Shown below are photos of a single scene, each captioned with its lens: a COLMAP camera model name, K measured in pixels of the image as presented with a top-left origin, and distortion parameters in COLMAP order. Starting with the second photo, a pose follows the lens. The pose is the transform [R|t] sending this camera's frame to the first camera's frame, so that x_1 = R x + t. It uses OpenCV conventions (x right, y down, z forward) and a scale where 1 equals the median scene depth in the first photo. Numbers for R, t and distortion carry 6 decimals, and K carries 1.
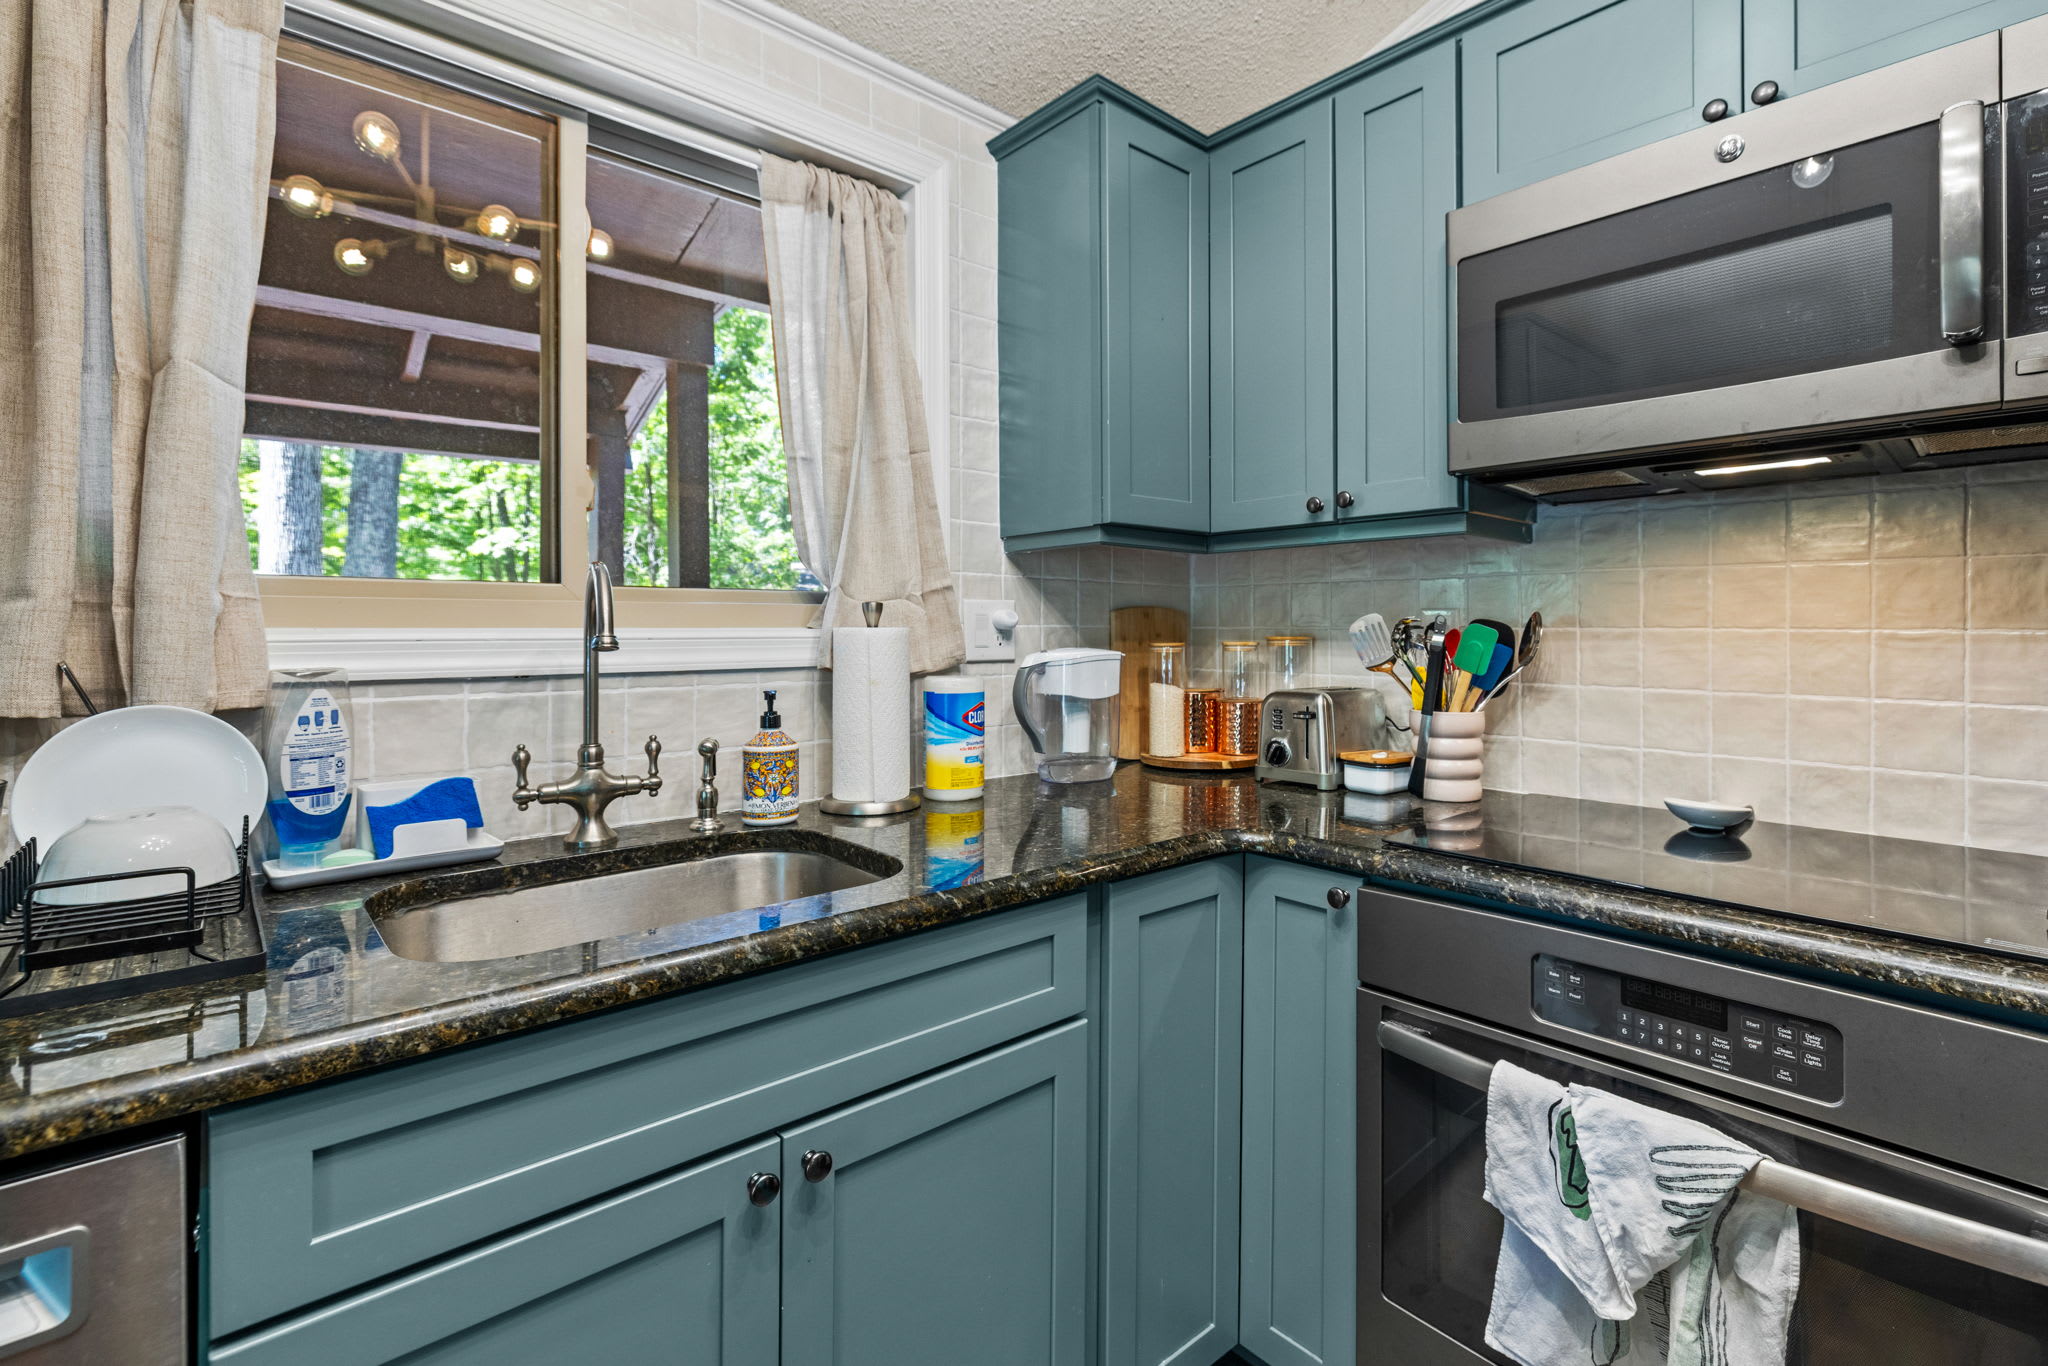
lens RADIAL K [[939.8, 0, 1075.3], [0, 939.8, 634.7], [0, 0, 1]] dist [-0.000142, 0.000061]
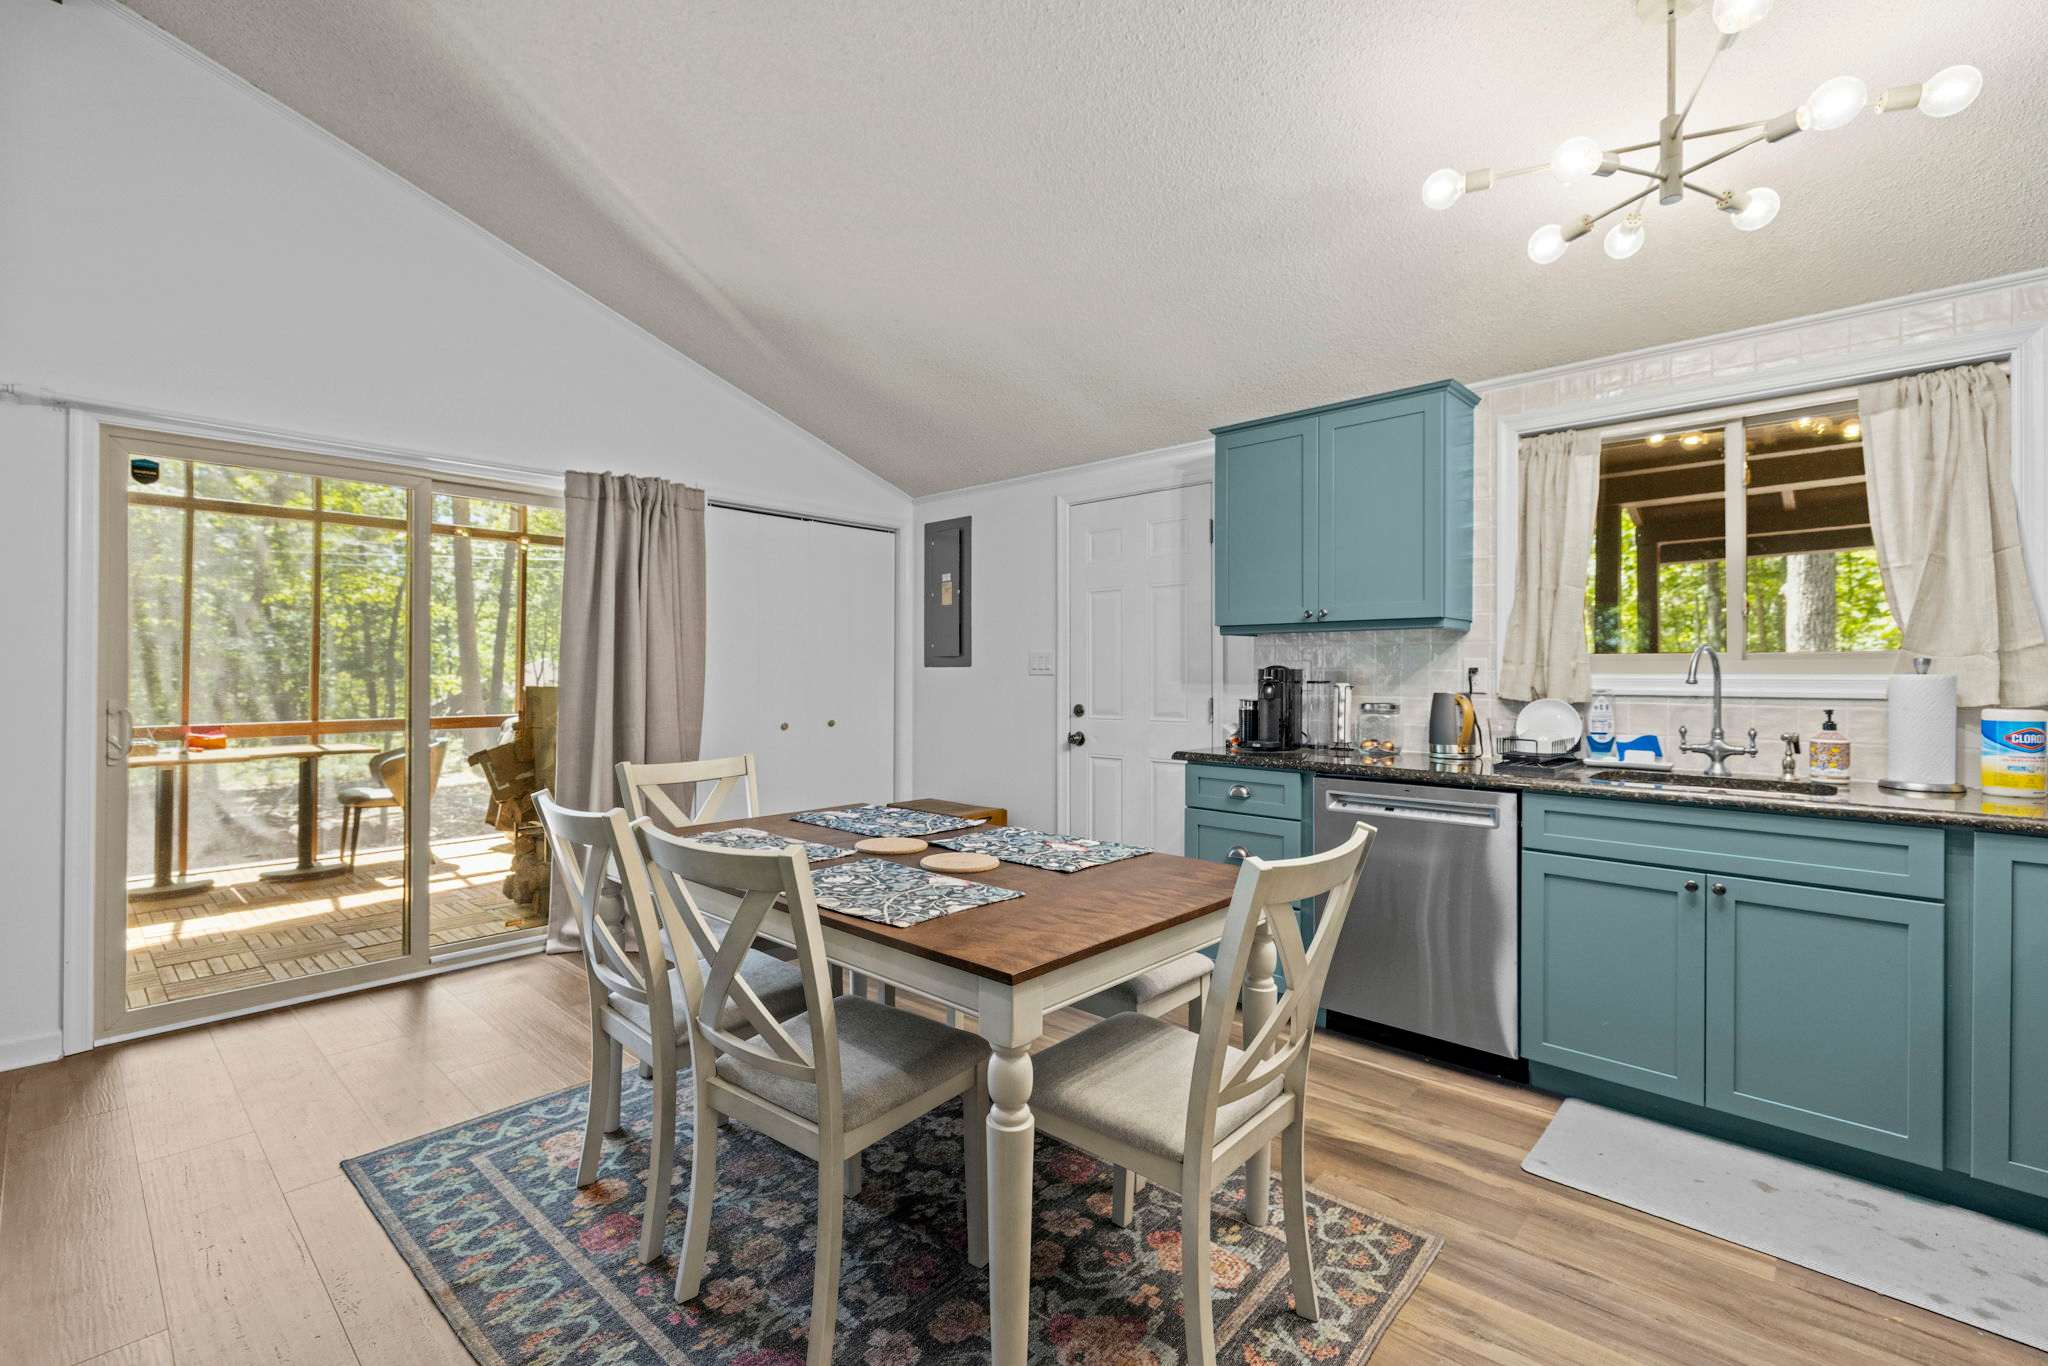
lens RADIAL K [[909.5, 0, 1019.4], [0, 909.5, 669.6], [0, 0, 1]] dist [-0.000151, -0.000045]
pose [[0.078429, -0.001214, -0.996919, 1.456428], [-0.004389, 0.999989, -0.001563, -0.008187], [0.996910, 0.004498, 0.078423, -0.770775]]
